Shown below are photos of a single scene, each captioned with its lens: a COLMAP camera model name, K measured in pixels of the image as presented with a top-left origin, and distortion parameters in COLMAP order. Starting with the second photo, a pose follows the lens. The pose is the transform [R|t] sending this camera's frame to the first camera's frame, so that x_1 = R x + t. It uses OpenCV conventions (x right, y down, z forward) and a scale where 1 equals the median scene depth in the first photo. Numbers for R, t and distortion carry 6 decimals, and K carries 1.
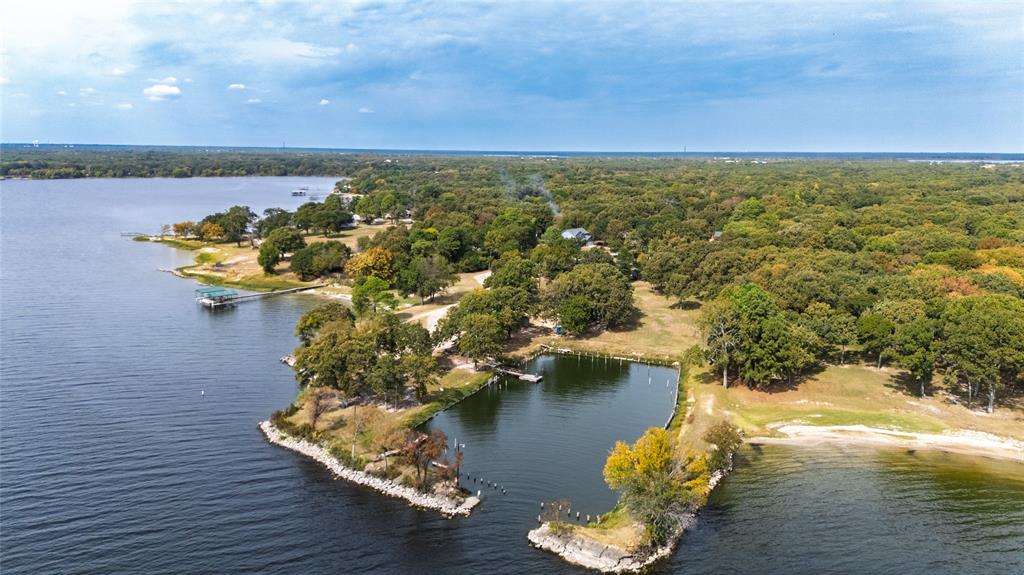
lens RADIAL K [[750.8, 0, 506.6], [0, 750.8, 287.5], [0, 0, 1]] dist [0.076941, -0.090073]
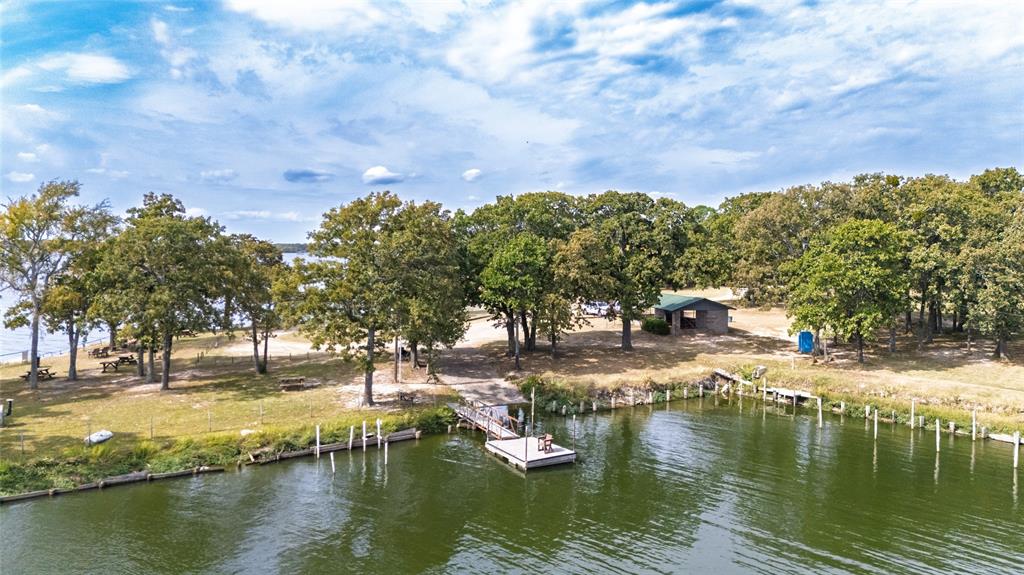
lens RADIAL K [[750.8, 0, 506.6], [0, 750.8, 287.5], [0, 0, 1]] dist [0.076941, -0.090073]
pose [[0.862351, 0.025609, -0.505662, 0.096033], [-0.093892, 0.989486, -0.110011, 0.063756], [0.497529, 0.142346, 0.855689, 0.522741]]
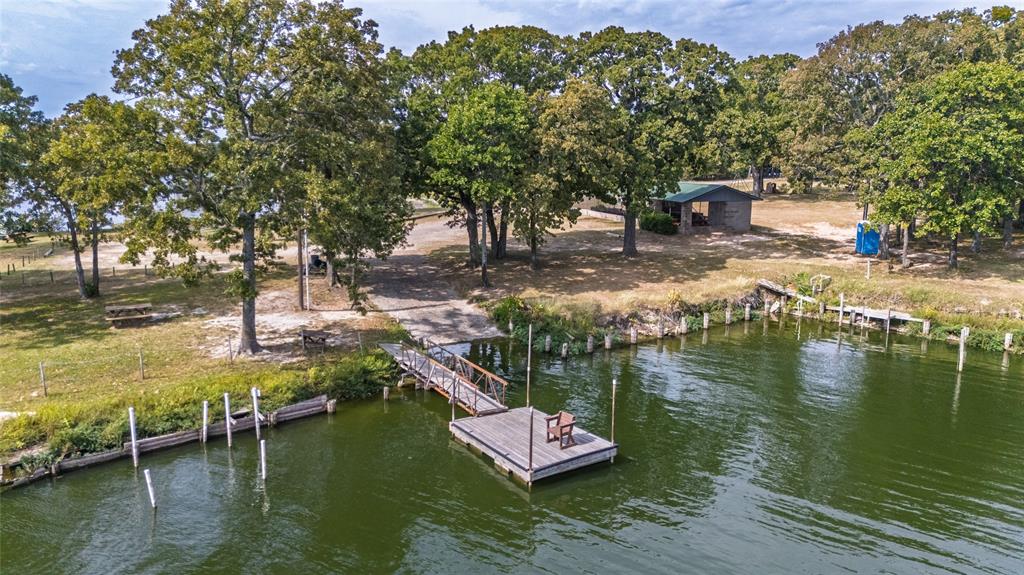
lens RADIAL K [[754.6, 0, 523.8], [0, 754.6, 293.9], [0, 0, 1]] dist [0.116079, -0.145921]
pose [[0.908543, 0.078705, -0.410311, 0.056780], [-0.078814, 0.996750, 0.016677, 0.061293], [0.410290, 0.017186, 0.911793, 0.581694]]
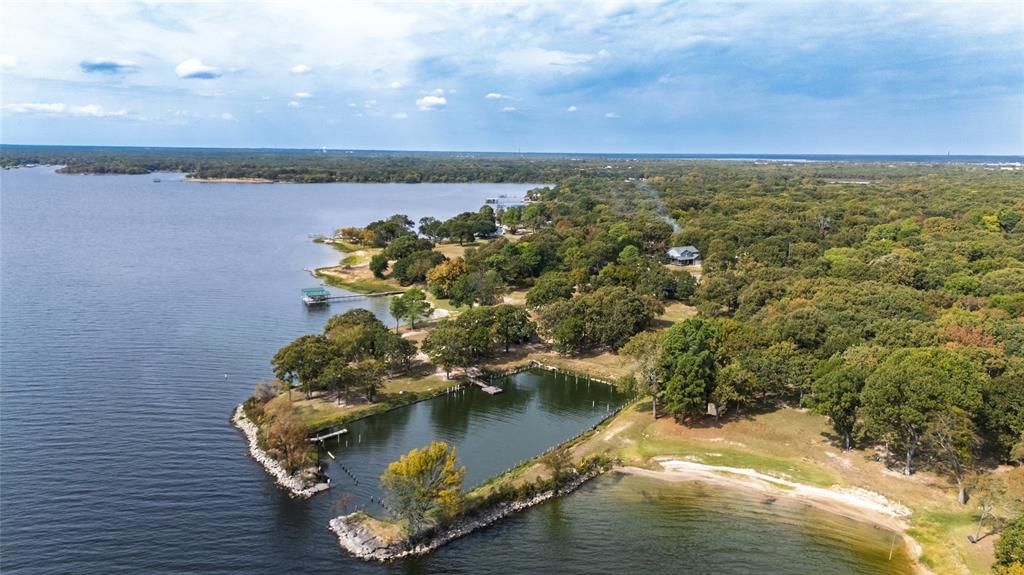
lens RADIAL K [[750.8, 0, 506.6], [0, 750.8, 287.5], [0, 0, 1]] dist [0.076941, -0.090073]
pose [[0.949368, 0.055798, -0.309170, 0.252643], [-0.057303, 0.998348, 0.004218, -0.022349], [0.308895, 0.013712, 0.950997, -0.020025]]
